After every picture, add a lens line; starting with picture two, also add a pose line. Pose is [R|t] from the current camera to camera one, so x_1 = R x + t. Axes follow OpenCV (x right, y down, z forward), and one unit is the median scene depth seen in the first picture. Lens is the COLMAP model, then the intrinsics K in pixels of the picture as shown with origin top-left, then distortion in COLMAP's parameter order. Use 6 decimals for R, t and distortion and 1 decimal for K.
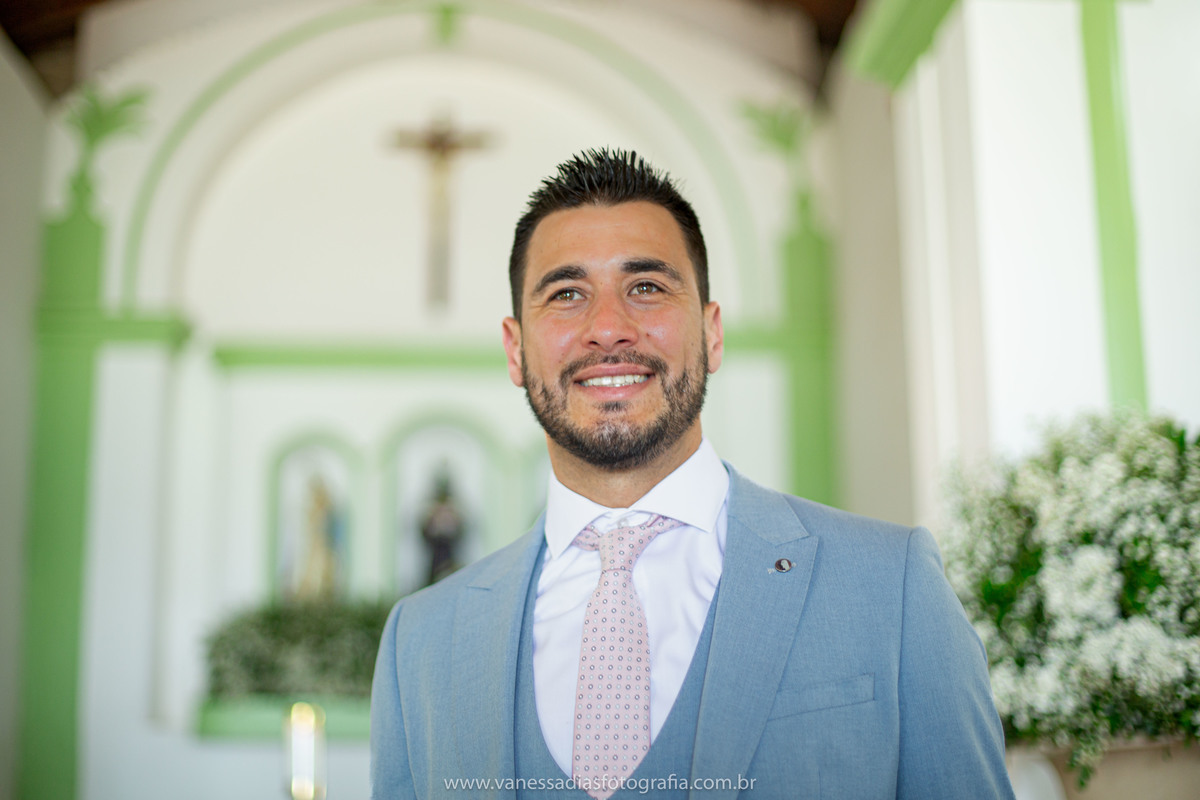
lens RADIAL K [[1472.5, 0, 677.7], [0, 1472.5, 399.9], [0, 0, 1]] dist [0.015509, -0.509420]
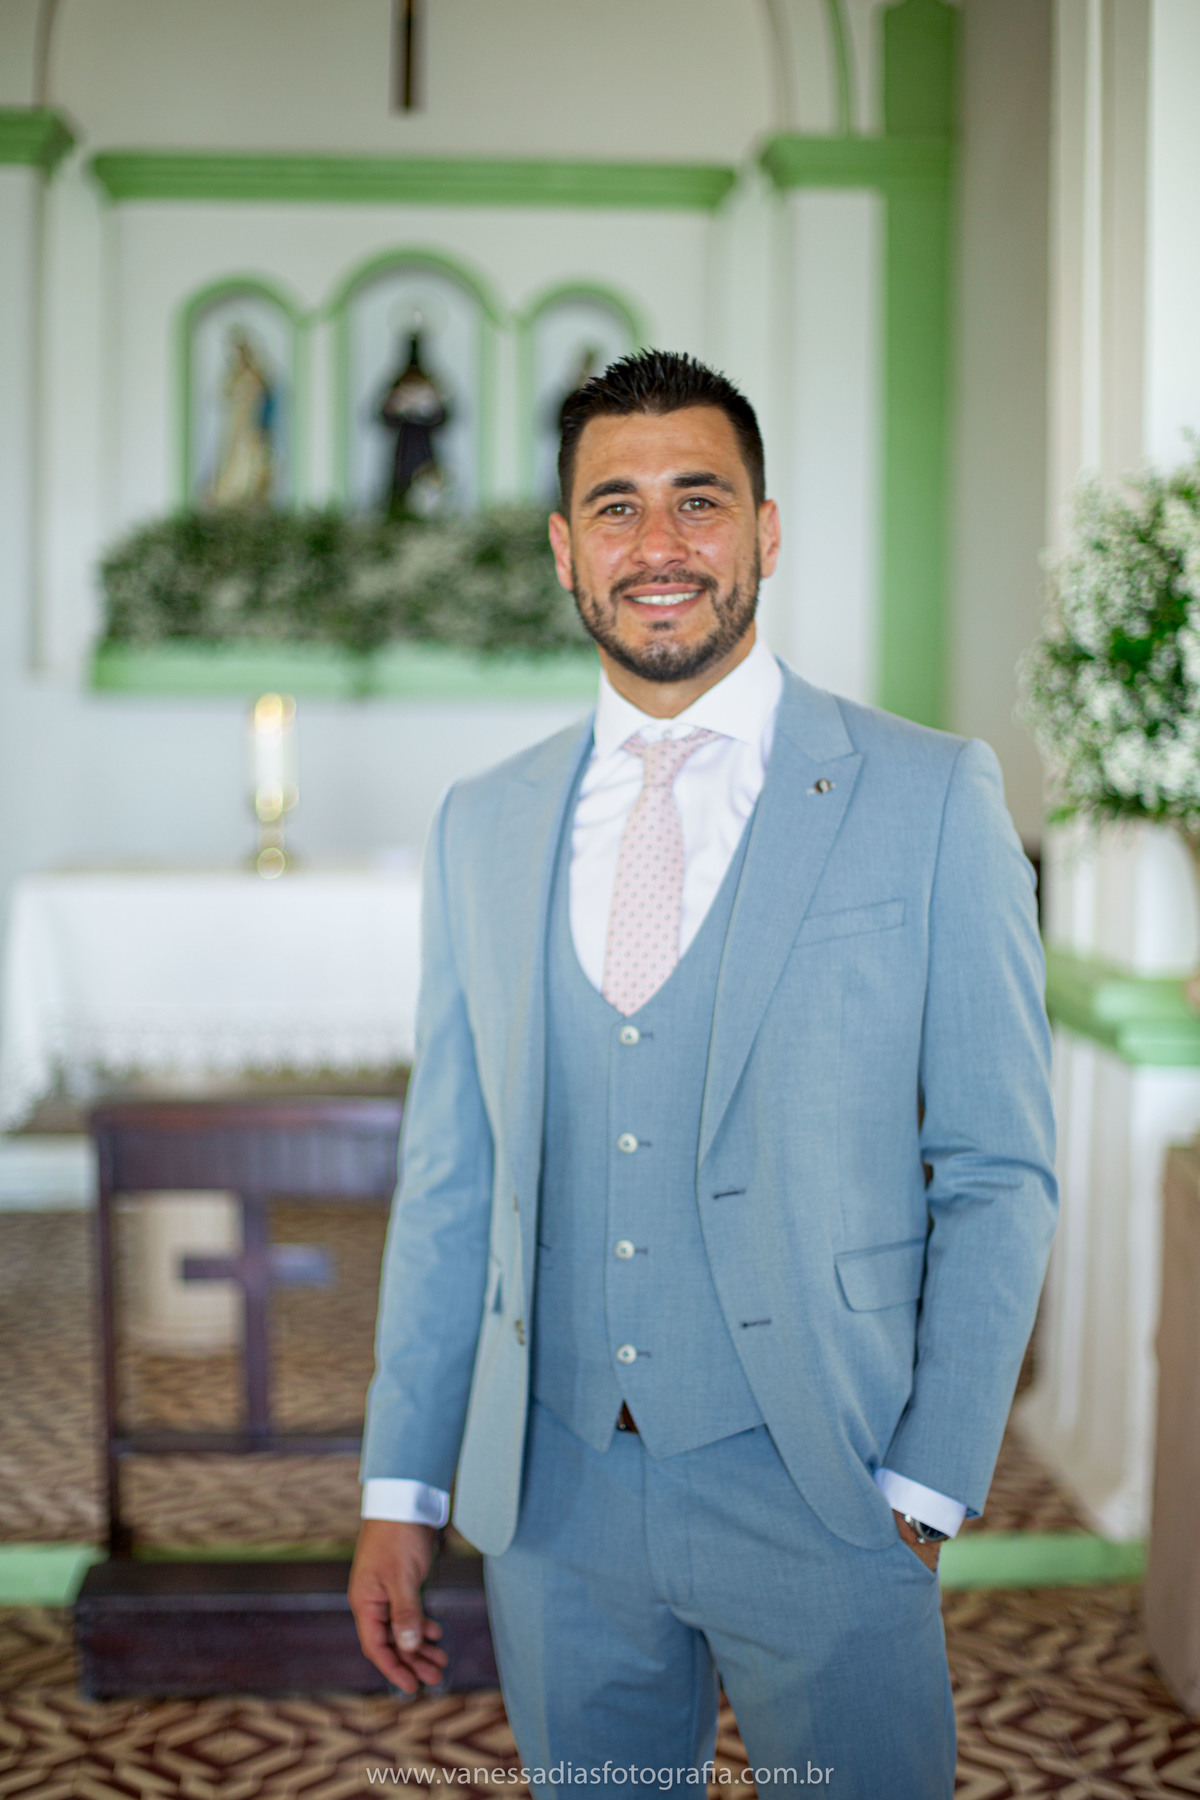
lens RADIAL K [[2208.7, 0, 600.0], [0, 2208.7, 900.0], [0, 0, 1]] dist [0.015509, -0.509420]
pose [[0.997471, 0.024112, -0.066861, 0.018386], [-0.000296, 0.942103, 0.335324, -0.317695], [0.071075, -0.334457, 0.939727, -0.471030]]
